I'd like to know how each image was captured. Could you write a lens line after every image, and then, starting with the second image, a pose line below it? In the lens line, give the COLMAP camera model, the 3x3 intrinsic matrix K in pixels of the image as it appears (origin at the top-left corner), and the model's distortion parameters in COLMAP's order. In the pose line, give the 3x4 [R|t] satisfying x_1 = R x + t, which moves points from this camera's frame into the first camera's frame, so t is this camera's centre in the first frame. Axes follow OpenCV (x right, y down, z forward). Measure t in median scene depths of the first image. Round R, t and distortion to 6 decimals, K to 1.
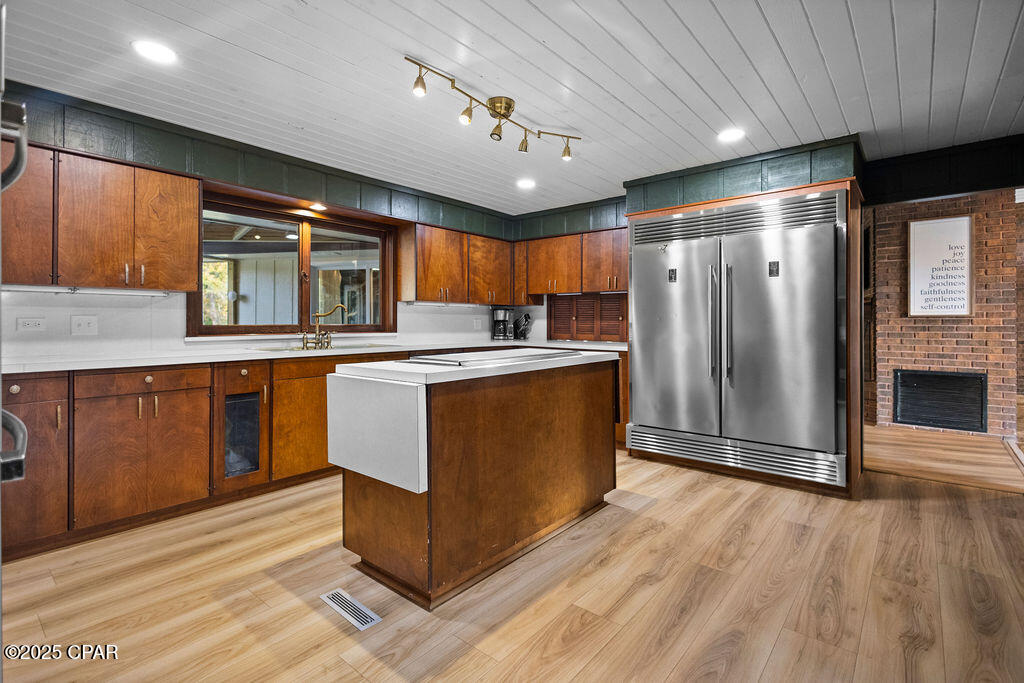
lens RADIAL K [[485.0, 0, 511.0], [0, 485.0, 331.4], [0, 0, 1]] dist [0.011359, -0.000627]
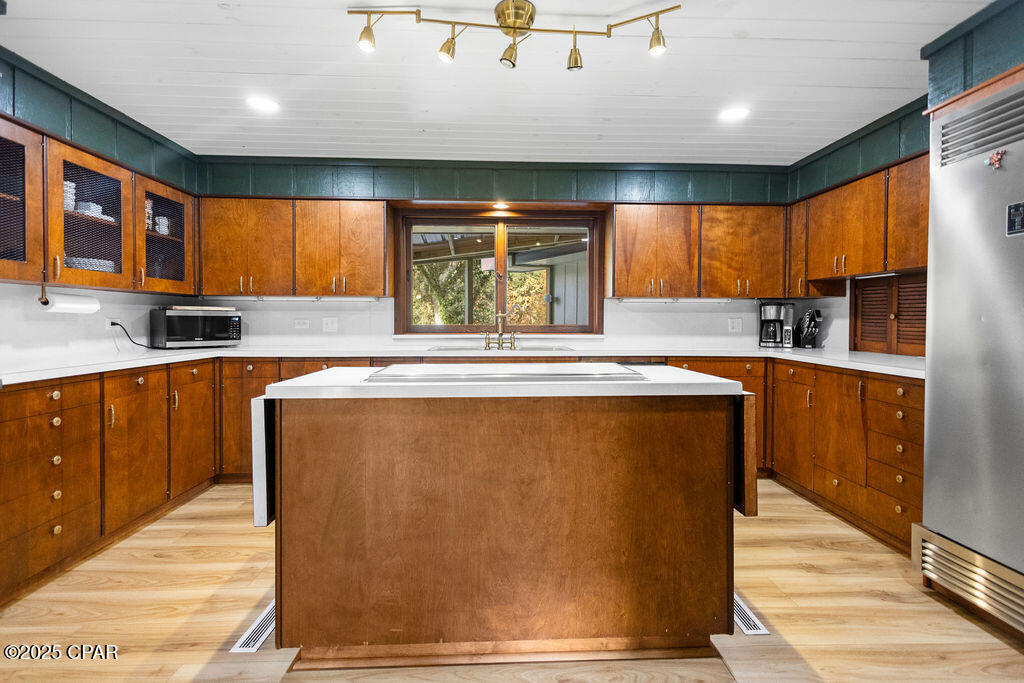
lens RADIAL K [[477.4, 0, 510.8], [0, 477.4, 335.8], [0, 0, 1]] dist [0.008591, -0.000873]
pose [[0.673916, 0.023599, -0.738431, 0.399519], [-0.015513, 0.999721, 0.017791, -0.010865], [0.738645, -0.000535, 0.674094, 0.425997]]
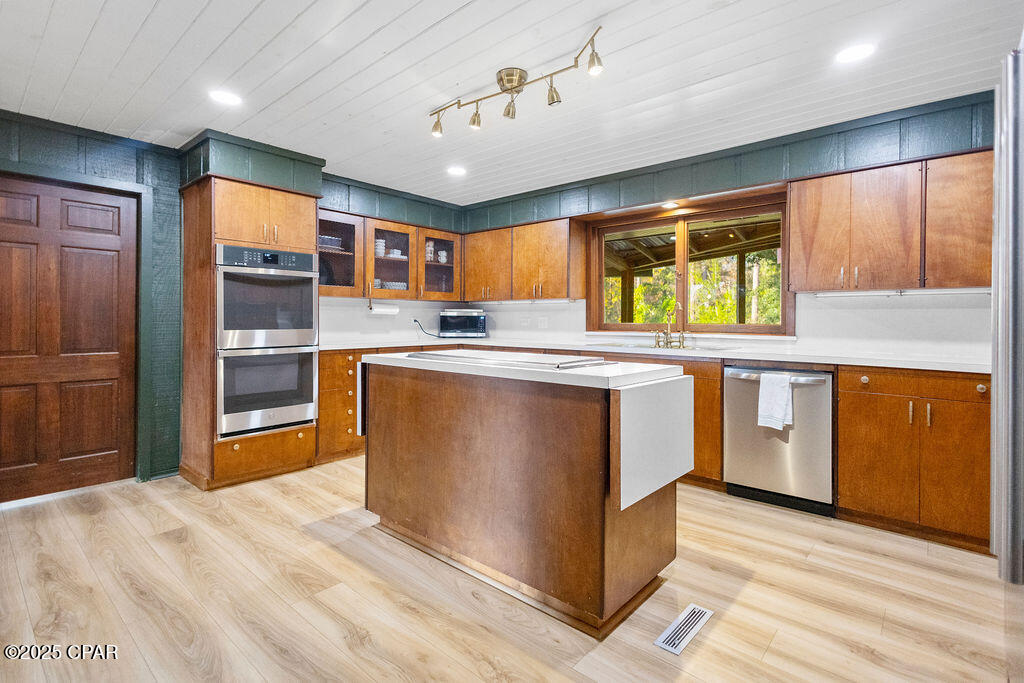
lens RADIAL K [[481.0, 0, 512.6], [0, 481.0, 327.6], [0, 0, 1]] dist [0.006158, 0.000053]
pose [[-0.019108, 0.015752, -0.999693, 0.703192], [-0.024416, 0.999570, 0.016217, -0.016172], [0.999519, 0.024718, -0.018715, 0.829077]]
